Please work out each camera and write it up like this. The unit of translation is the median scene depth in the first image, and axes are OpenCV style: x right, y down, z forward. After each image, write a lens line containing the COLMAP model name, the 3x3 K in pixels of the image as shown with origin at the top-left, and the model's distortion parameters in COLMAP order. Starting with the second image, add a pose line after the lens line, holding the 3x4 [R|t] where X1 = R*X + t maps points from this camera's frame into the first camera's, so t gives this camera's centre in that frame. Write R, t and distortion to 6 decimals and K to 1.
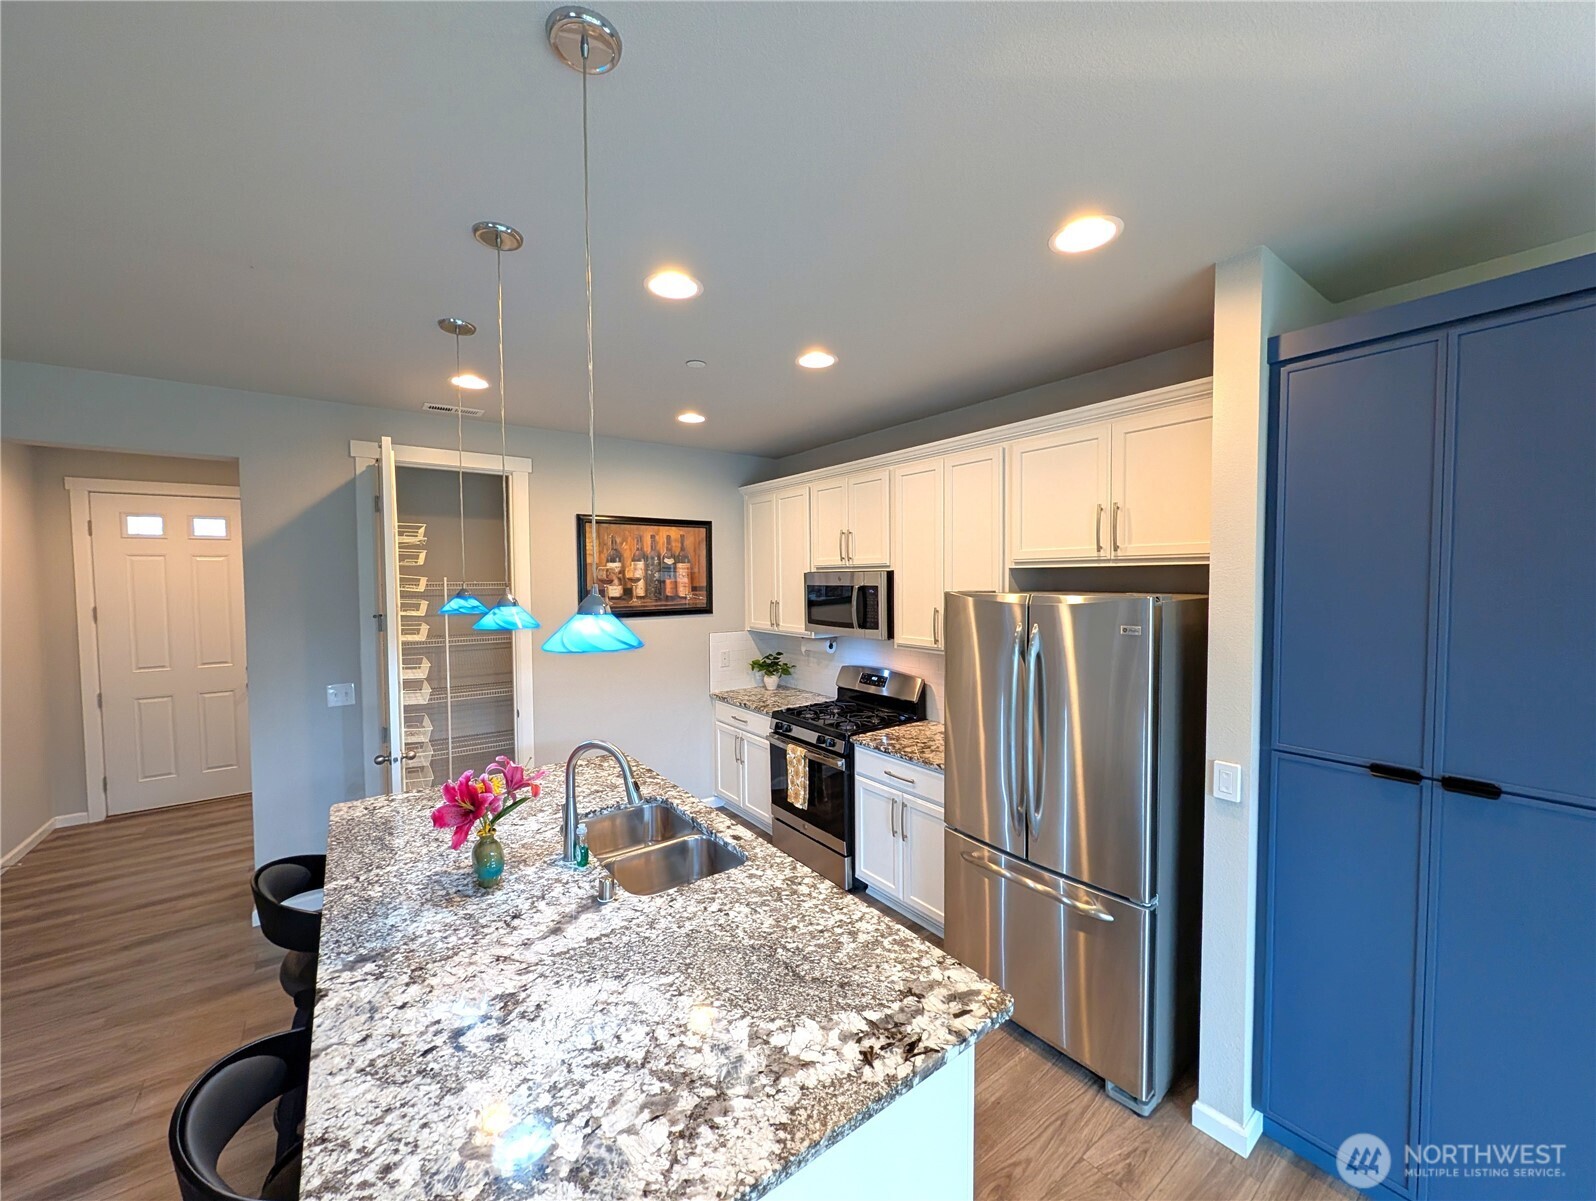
lens RADIAL K [[612.1, 0, 798.1], [0, 612.1, 601.4], [0, 0, 1]] dist [0.000643, -0.000101]
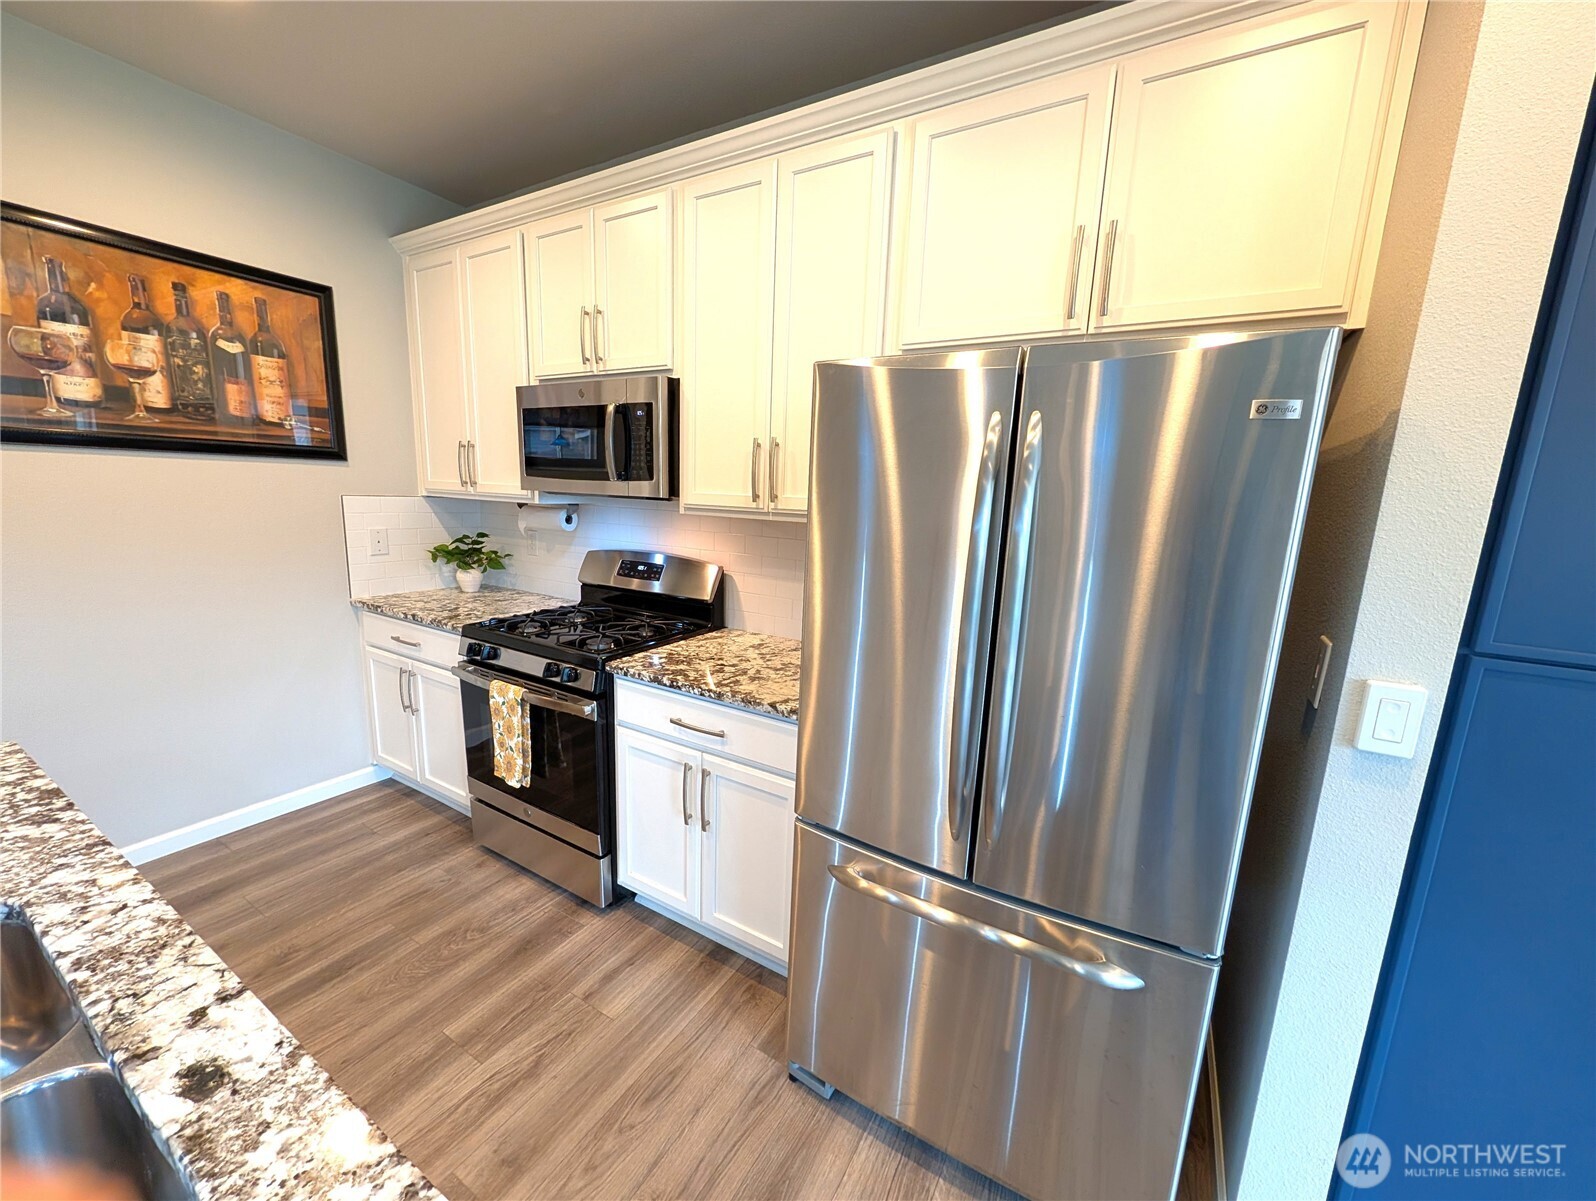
lens RADIAL K [[612.1, 0, 796.1], [0, 612.1, 598.8], [0, 0, 1]] dist [0.000643, -0.000101]
pose [[0.919566, -0.025373, 0.392115, 0.023023], [-0.030606, 0.990256, 0.135854, 0.071076], [-0.391741, -0.136927, 0.909830, 0.376608]]
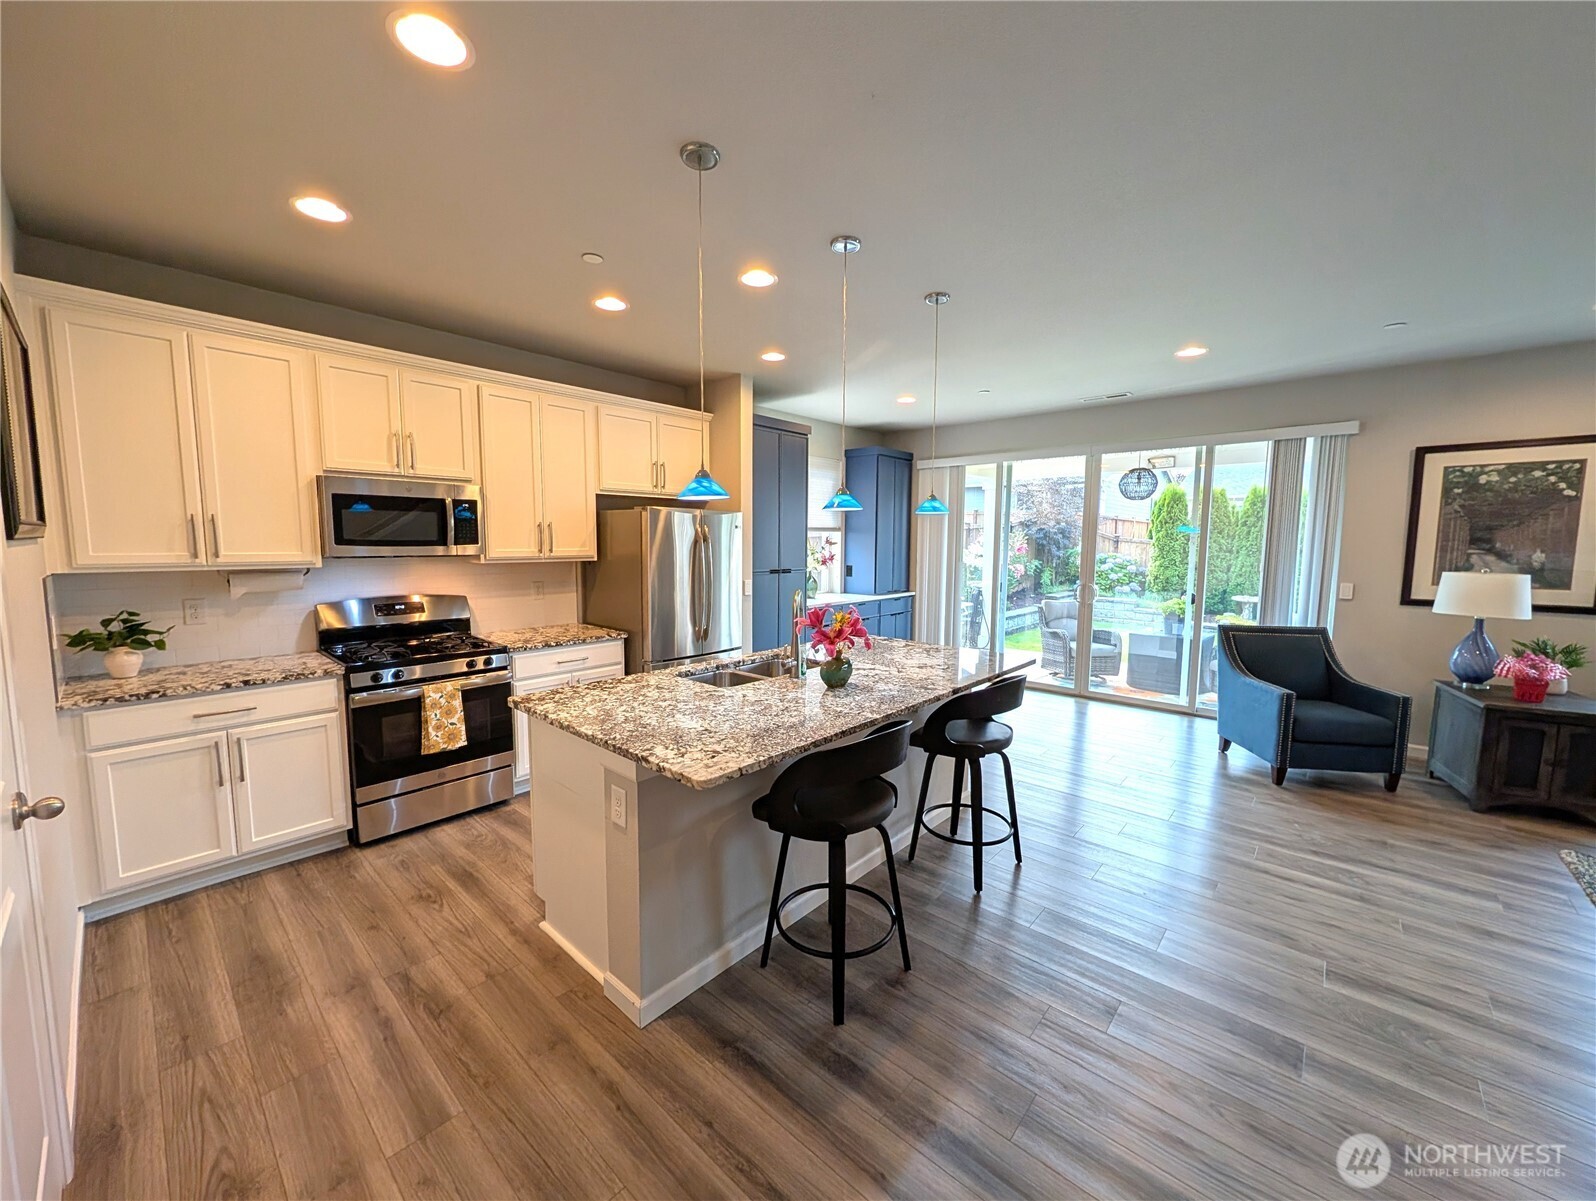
lens RADIAL K [[612.1, 0, 798.7], [0, 612.1, 599.7], [0, 0, 1]] dist [0.000643, -0.000101]
pose [[-0.206564, -0.090638, 0.974226, -0.905890], [0.034641, 0.994398, 0.099859, 0.051291], [-0.977820, 0.054375, -0.202267, 0.660199]]
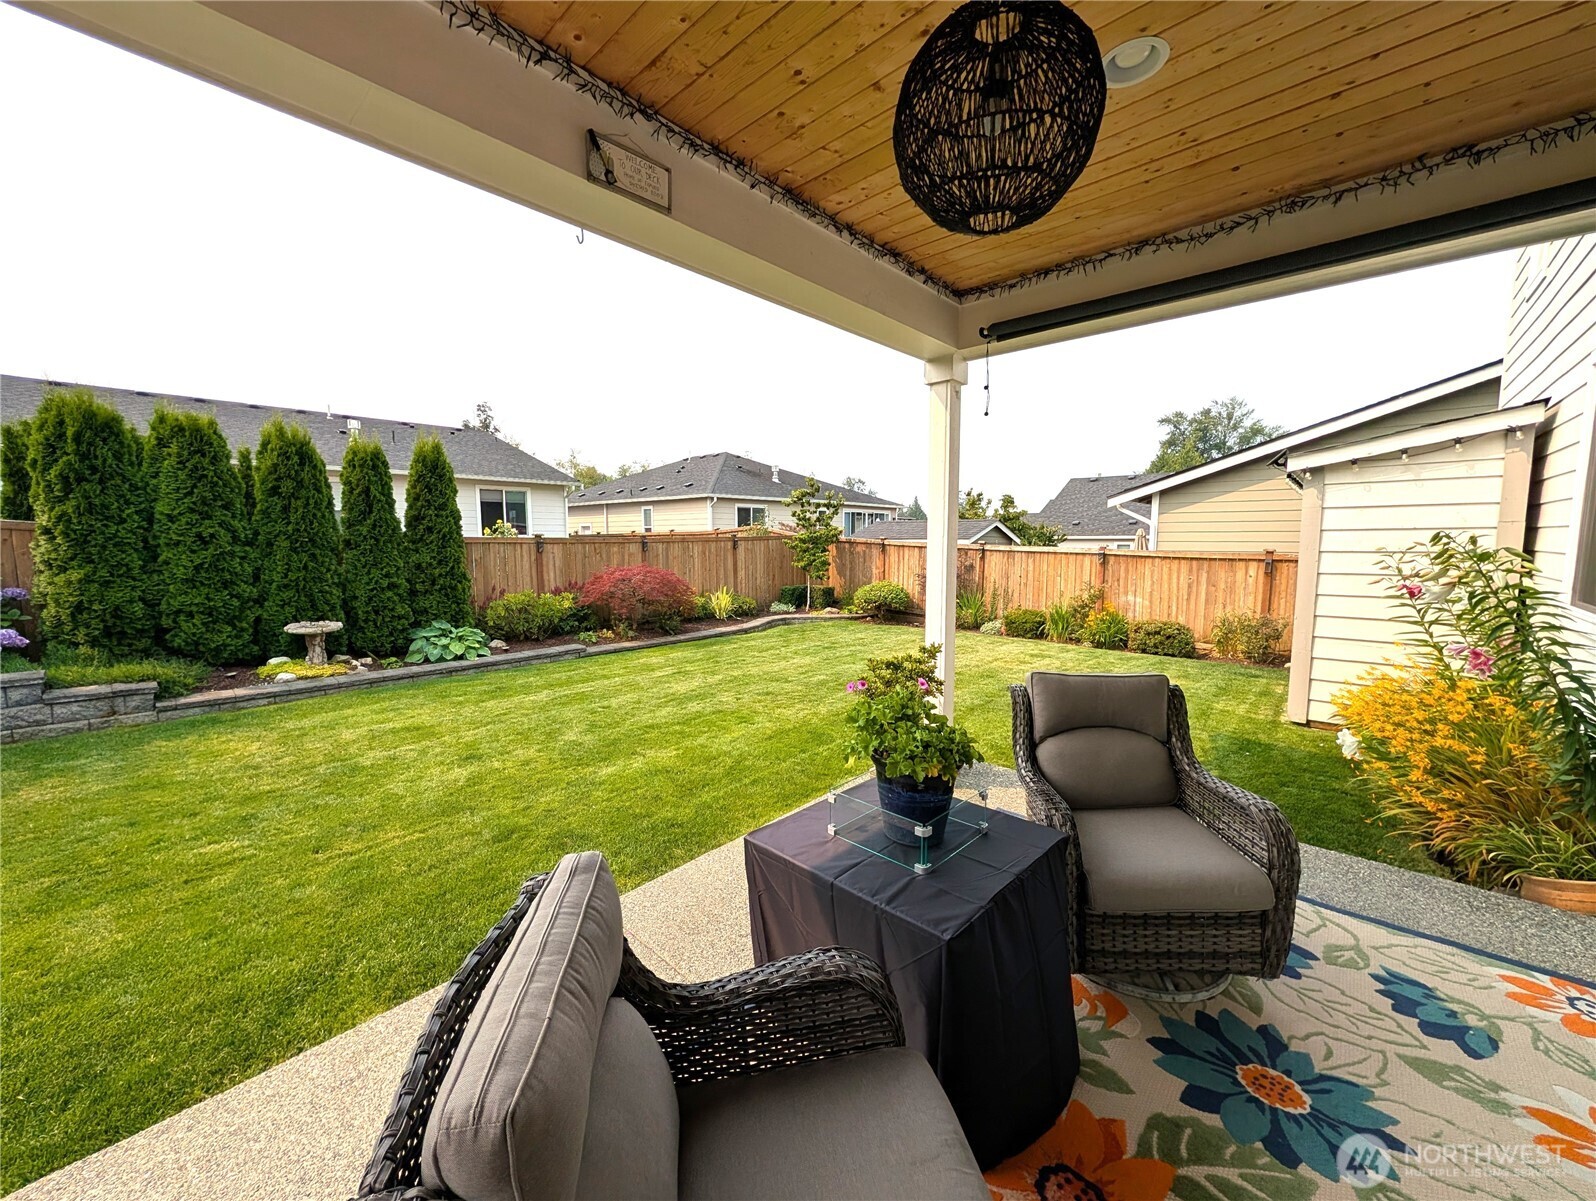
lens RADIAL K [[612.1, 0, 796.0], [0, 612.1, 601.5], [0, 0, 1]] dist [0.000643, -0.000101]
pose [[-0.980632, 0.031137, -0.193368, 0.903191], [0.002875, 0.989465, 0.144747, 0.128352], [0.195837, 0.141387, -0.970390, -0.412561]]
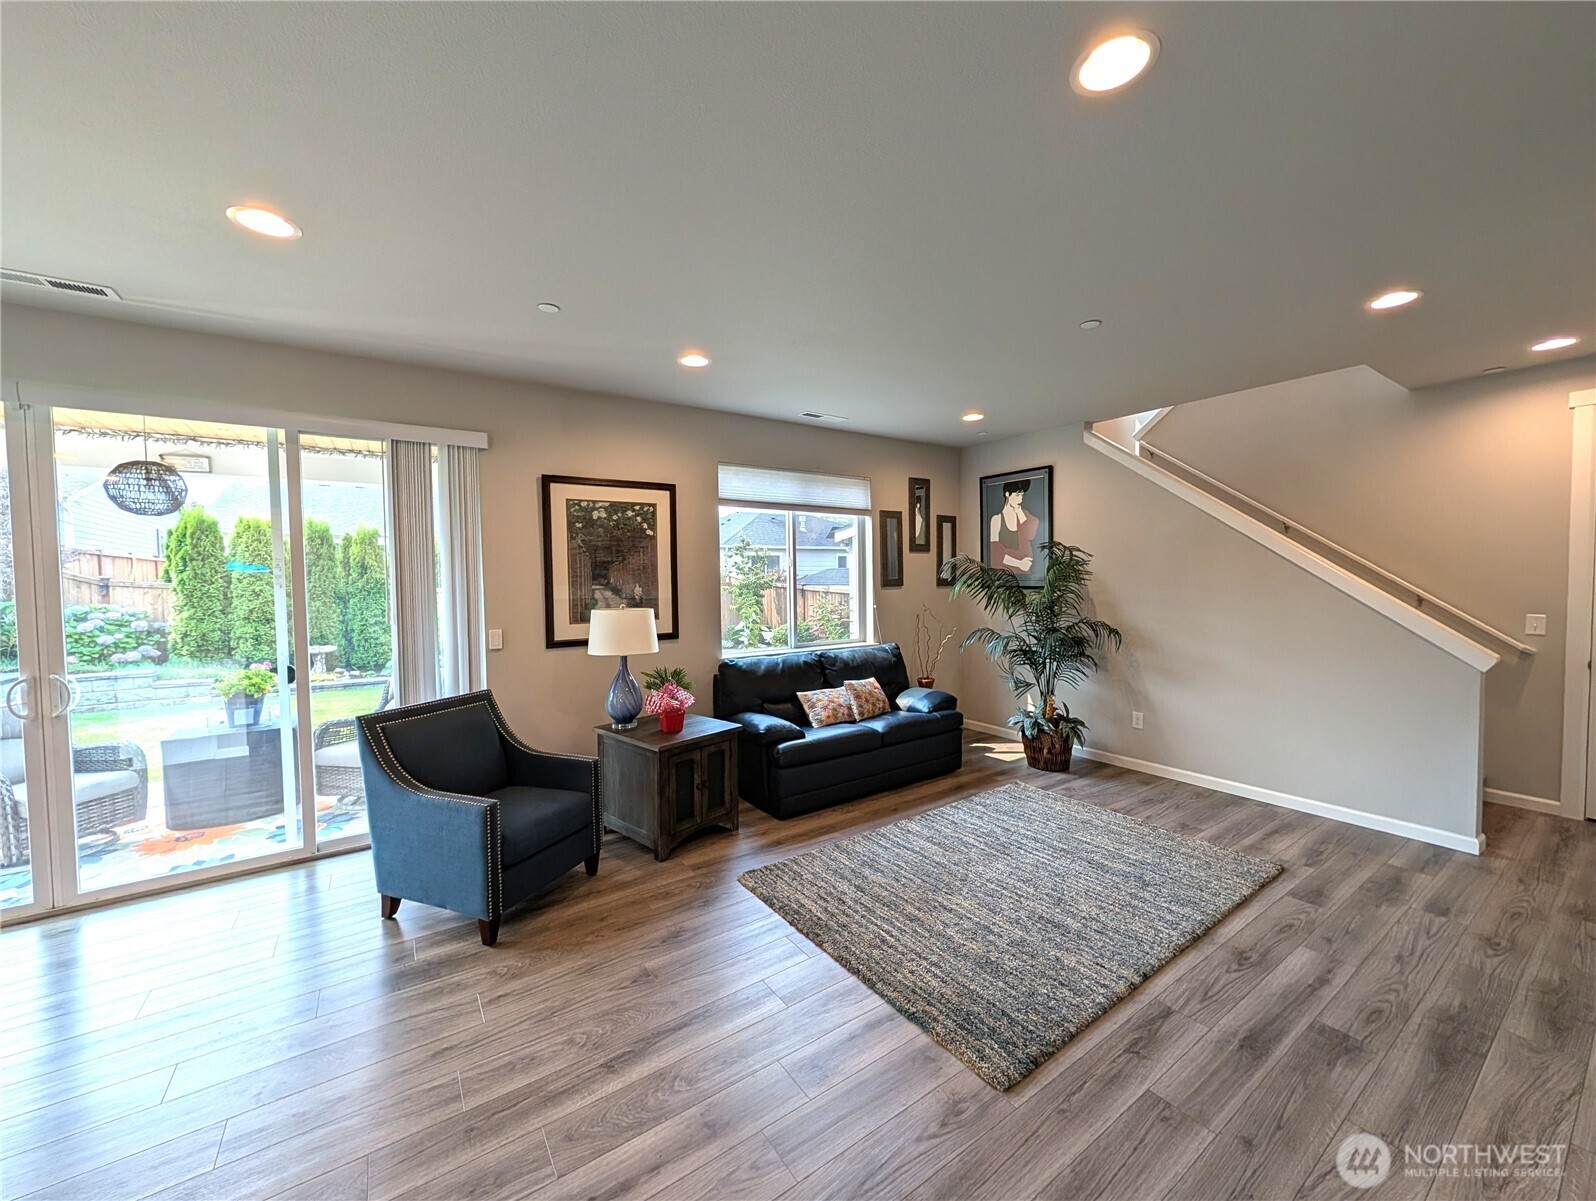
lens RADIAL K [[612.1, 0, 795.5], [0, 612.1, 599.2], [0, 0, 1]] dist [0.000643, -0.000101]
pose [[-0.999080, 0.018993, 0.038460, -0.472772], [0.021877, 0.996866, 0.076024, 0.063438], [-0.036896, 0.076796, -0.996364, 0.321110]]
